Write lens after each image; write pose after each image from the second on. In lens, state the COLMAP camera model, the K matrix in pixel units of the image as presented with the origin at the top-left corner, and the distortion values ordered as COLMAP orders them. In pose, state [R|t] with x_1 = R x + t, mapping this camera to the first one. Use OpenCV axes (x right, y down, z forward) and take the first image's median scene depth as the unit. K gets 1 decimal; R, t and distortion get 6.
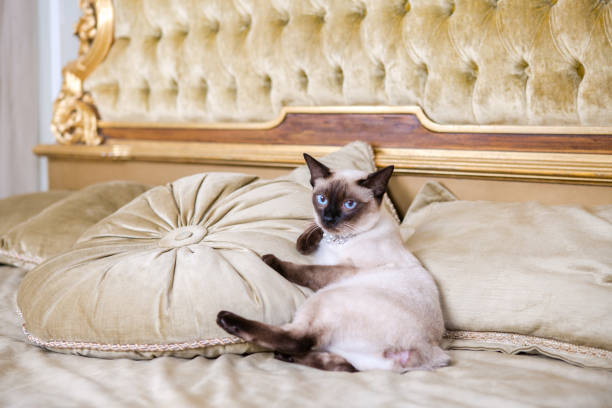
lens RADIAL K [[1026.3, 0, 306.0], [0, 1026.3, 204.0], [0, 0, 1]] dist [0.141185, 0.050915]
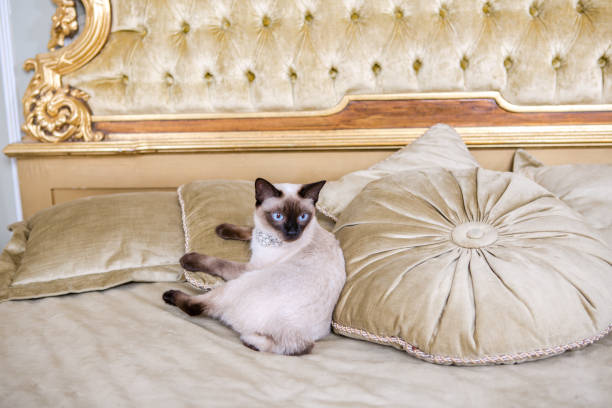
lens RADIAL K [[835.2, 0, 306.0], [0, 835.2, 204.0], [0, 0, 1]] dist [-0.010676, 0.070761]
pose [[0.829144, -0.142664, 0.540525, -0.636944], [0.084630, 0.987778, 0.130890, -0.113593], [-0.552592, -0.062782, 0.831084, 0.304344]]
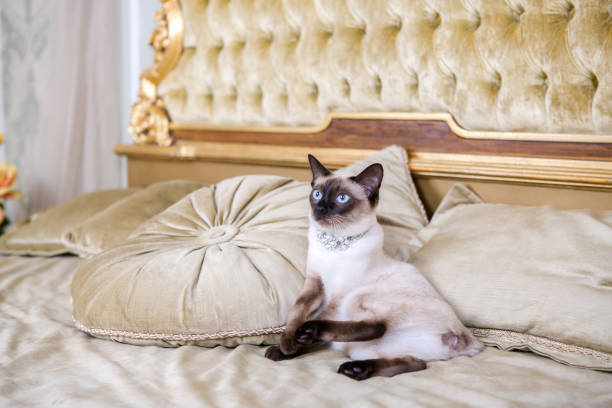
lens RADIAL K [[985.7, 0, 306.0], [0, 985.7, 204.0], [0, 0, 1]] dist [0.092687, 0.002502]
pose [[0.994150, 0.010407, -0.107504, 0.074394], [-0.009015, 0.999869, 0.013427, -0.014287], [0.107630, -0.012379, 0.994114, -0.030762]]
